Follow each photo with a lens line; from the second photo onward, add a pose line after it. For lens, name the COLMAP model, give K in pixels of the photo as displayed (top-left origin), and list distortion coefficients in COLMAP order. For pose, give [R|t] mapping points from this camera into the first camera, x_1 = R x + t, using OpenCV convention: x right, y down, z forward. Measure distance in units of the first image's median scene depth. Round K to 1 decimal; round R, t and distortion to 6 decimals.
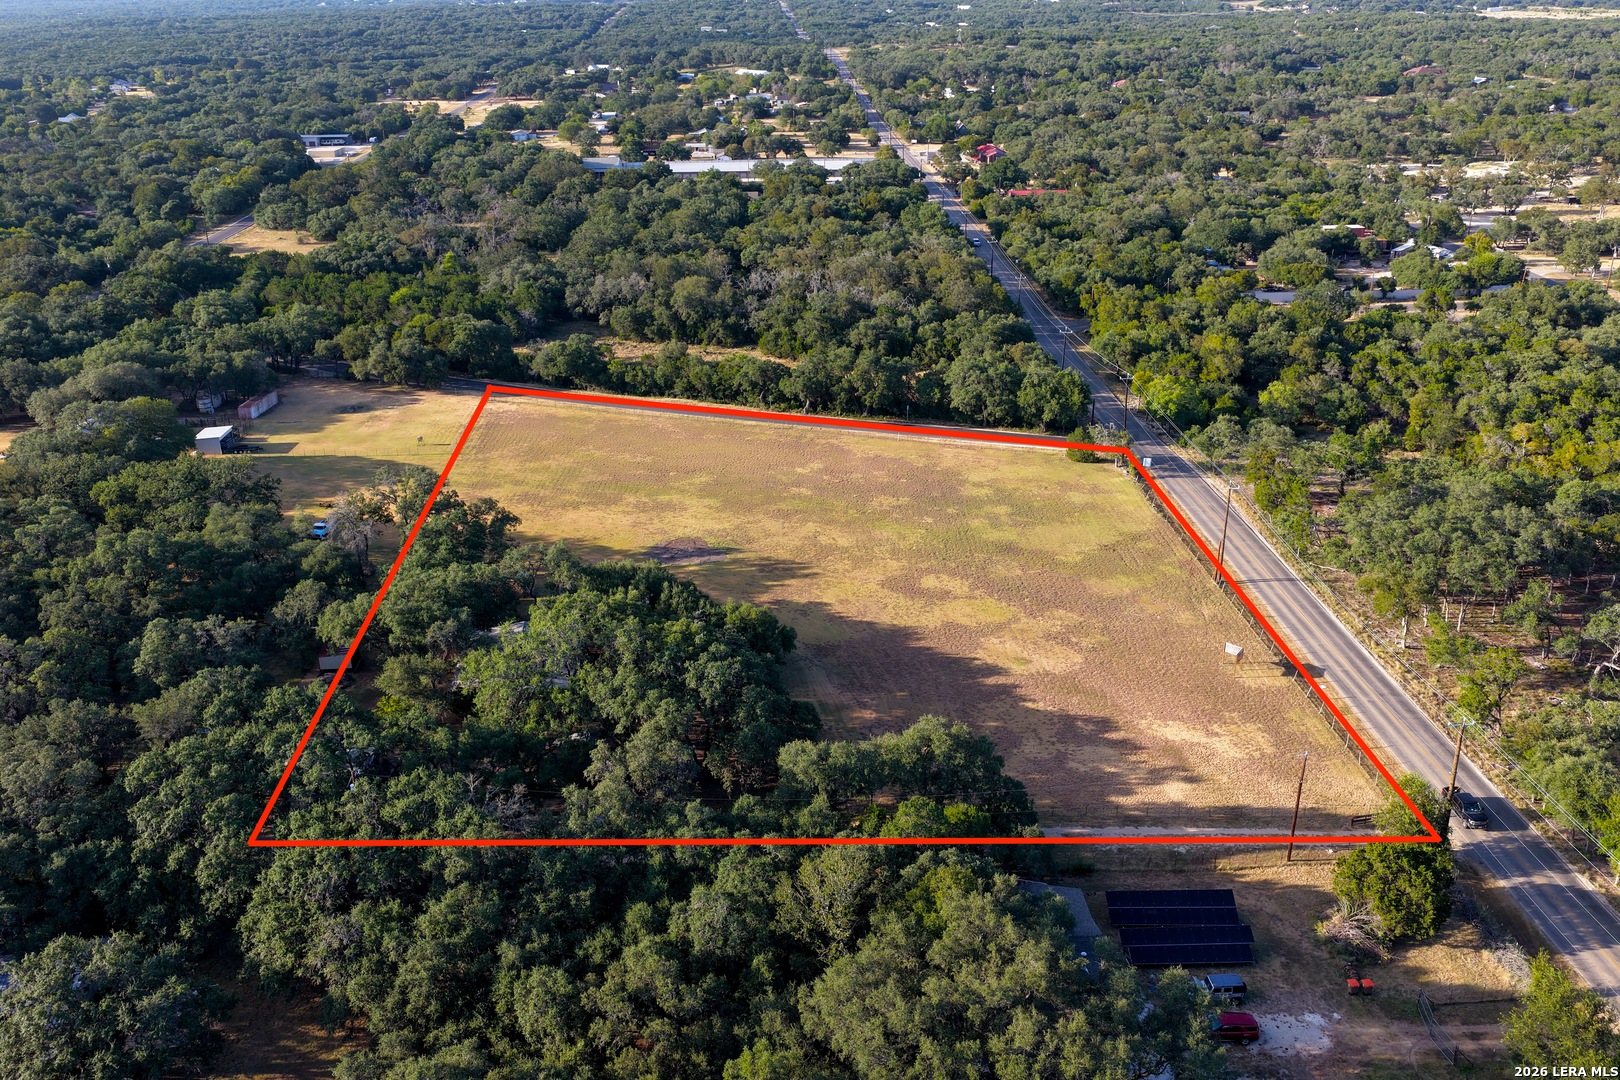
lens RADIAL K [[1344.0, 0, 808.1], [0, 1344.0, 537.6], [0, 0, 1]] dist [-0.012976, 0.039058]
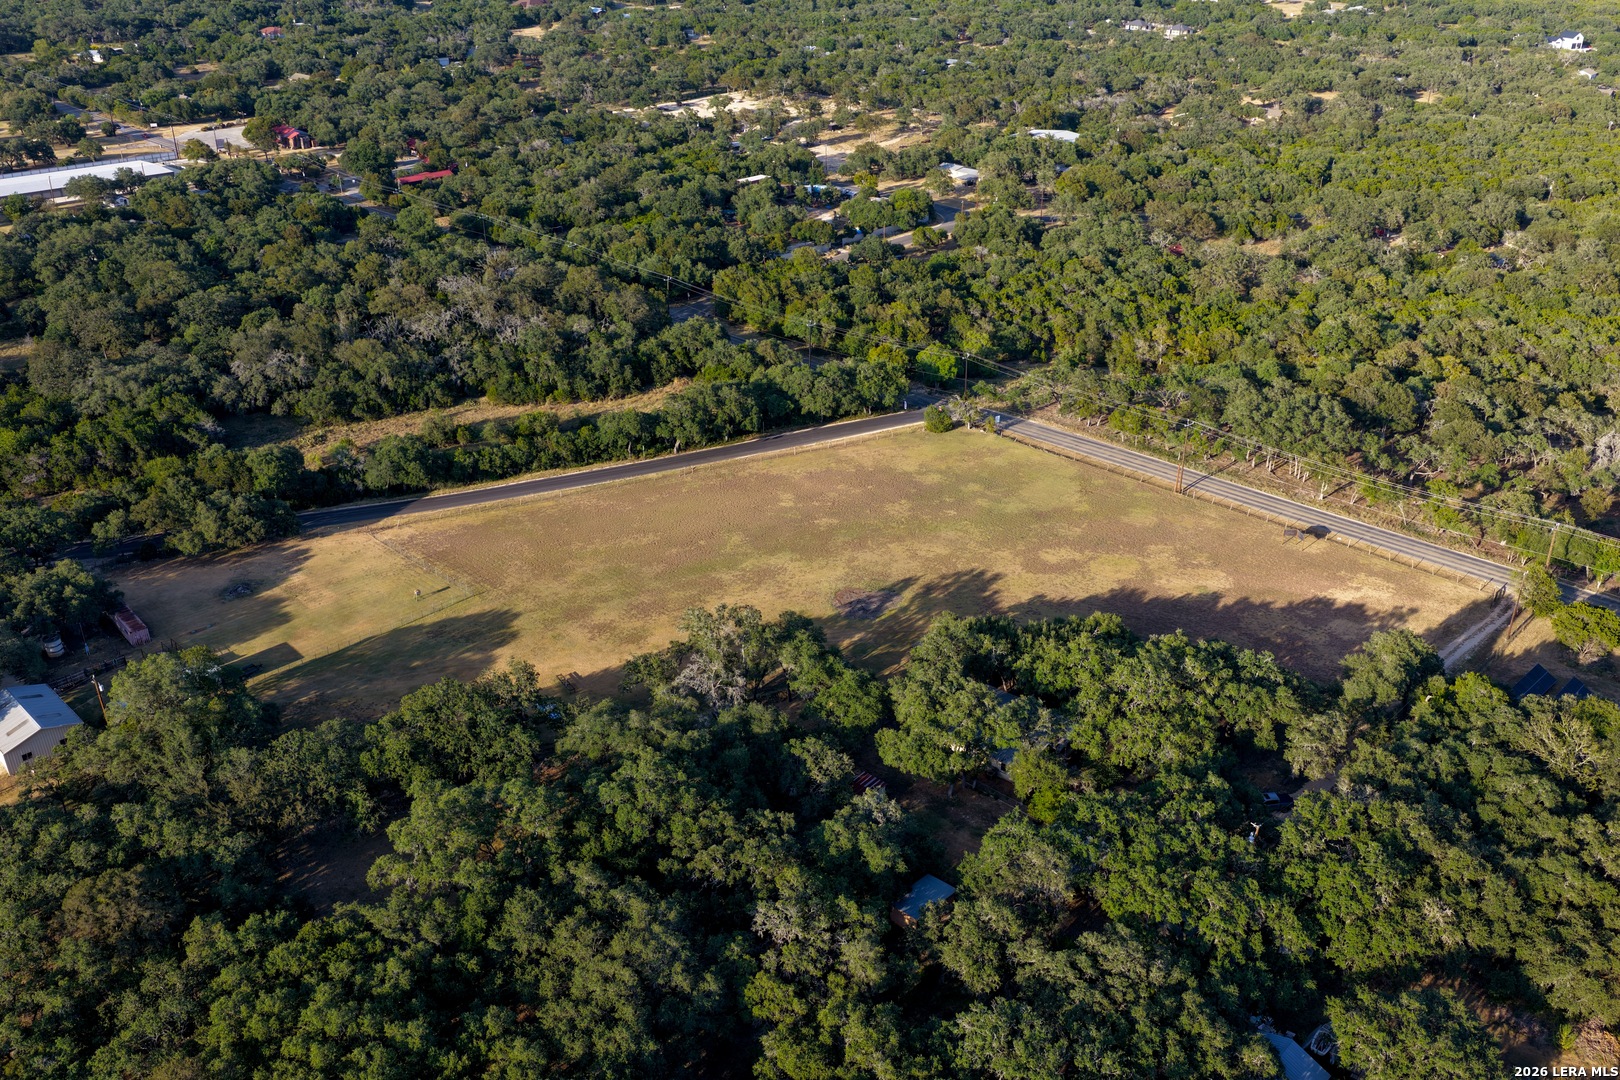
lens RADIAL K [[1344.0, 0, 804.3], [0, 1344.0, 531.3], [0, 0, 1]] dist [-0.012976, 0.039058]
pose [[0.726200, -0.296547, 0.620236, -0.599233], [0.255076, 0.954011, 0.157477, -0.174303], [-0.638411, 0.043847, 0.768445, 0.138127]]
